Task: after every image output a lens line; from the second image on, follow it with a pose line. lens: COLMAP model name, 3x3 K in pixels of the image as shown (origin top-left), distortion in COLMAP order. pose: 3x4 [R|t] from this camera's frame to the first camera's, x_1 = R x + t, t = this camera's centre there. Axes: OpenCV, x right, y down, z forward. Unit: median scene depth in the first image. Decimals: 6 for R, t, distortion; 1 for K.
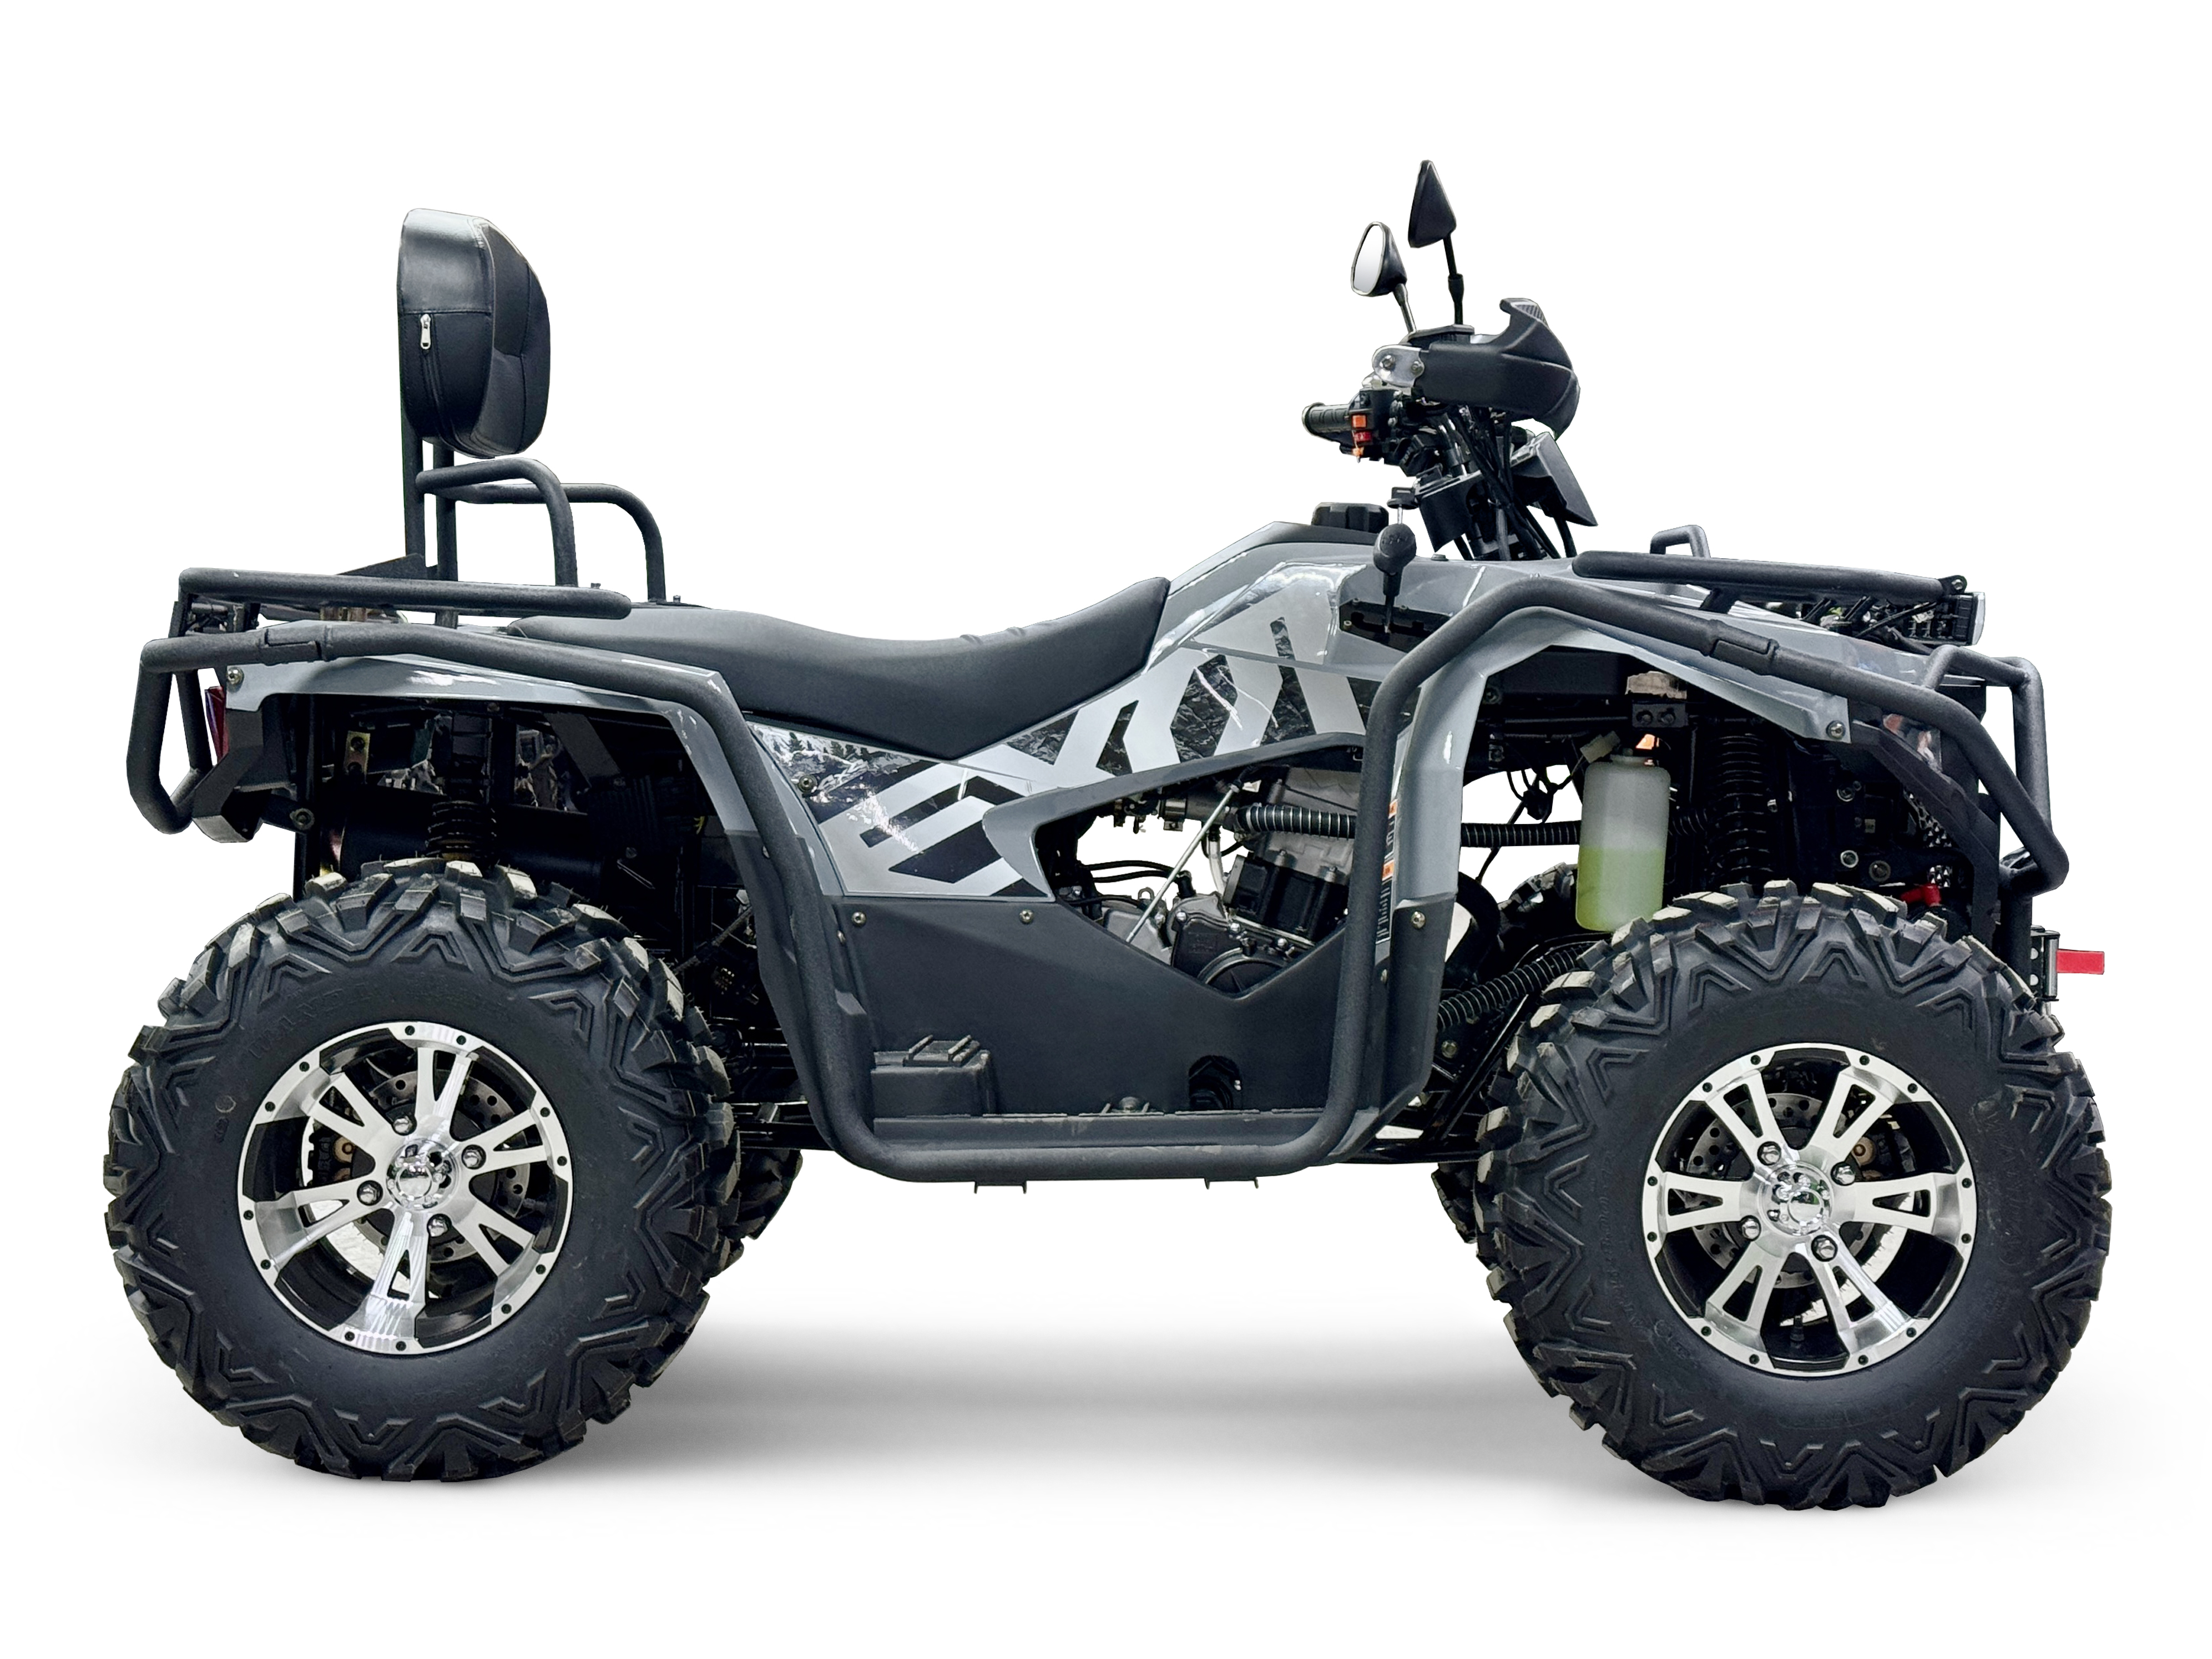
lens RADIAL K [[3062.4, 0, 1106.0], [0, 3062.4, 829.5], [0, 0, 1]] dist [0.218959, -0.502286]
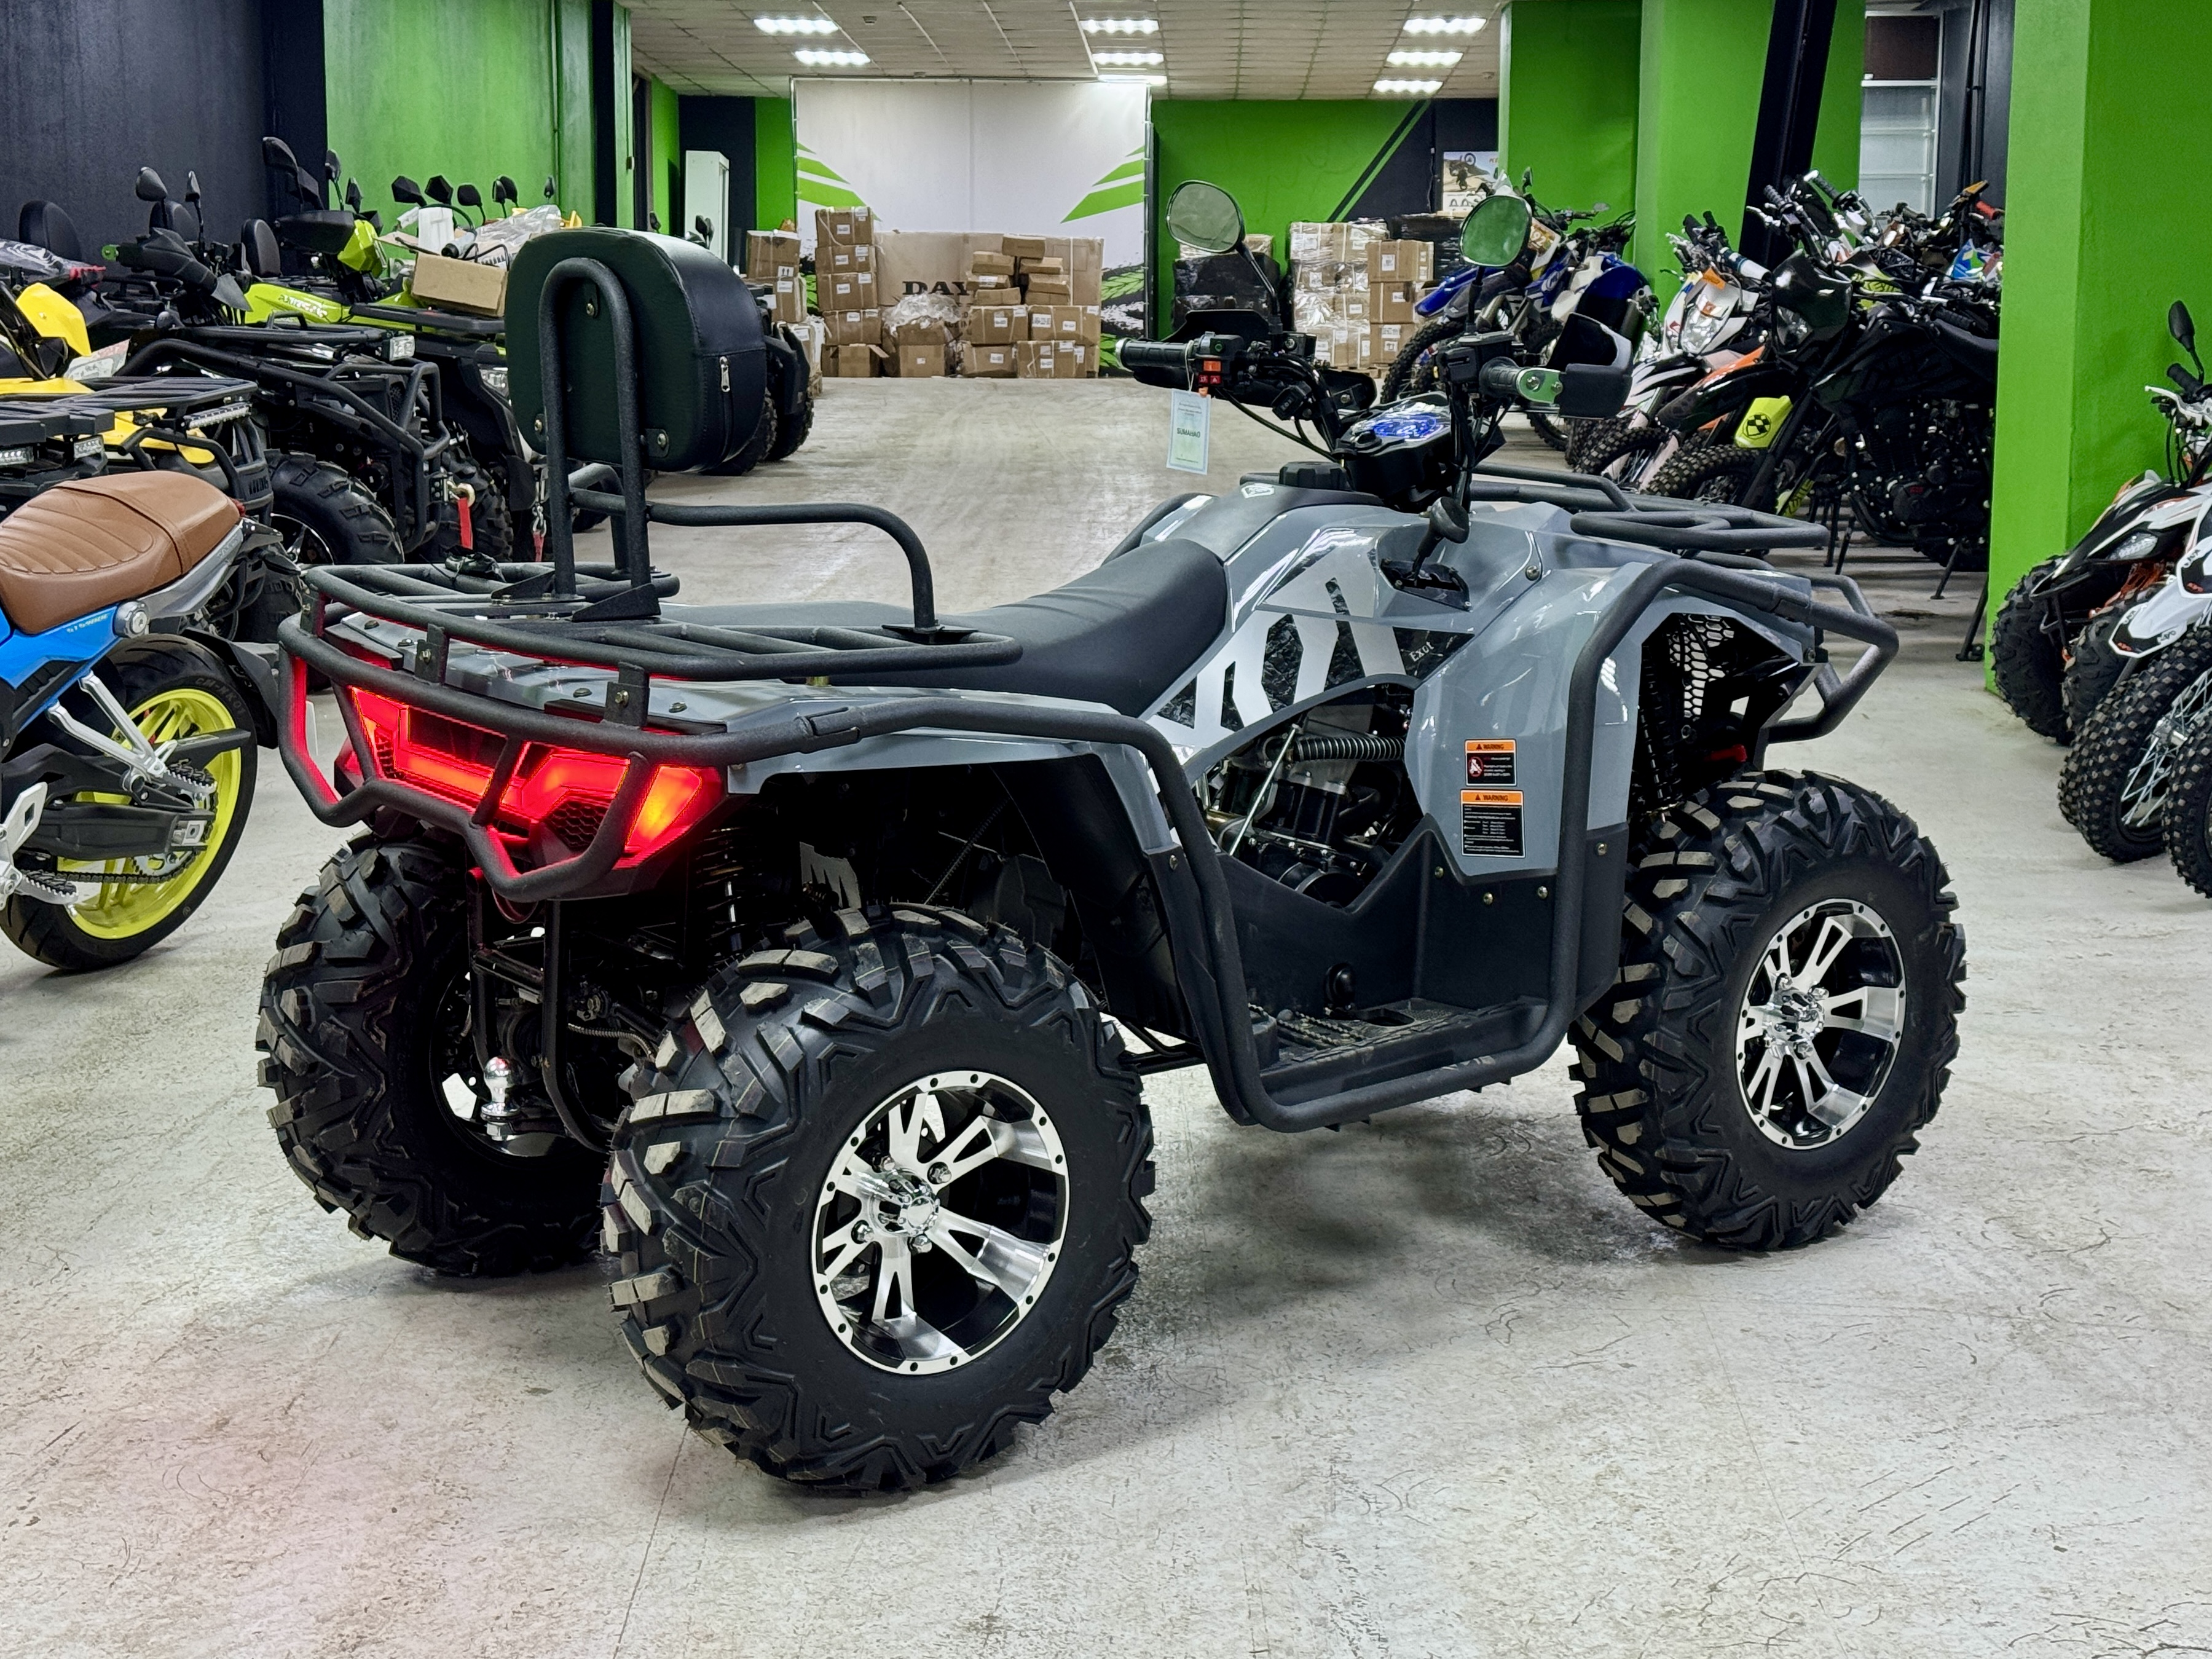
lens RADIAL K [[3435.6, 0, 1099.6], [0, 3435.6, 785.6], [0, 0, 1]] dist [0.201431, -0.389467]
pose [[0.766419, -0.126115, 0.629839, -0.827346], [0.040049, 0.988011, 0.149101, -0.187251], [-0.641091, -0.089049, 0.762281, 0.068390]]
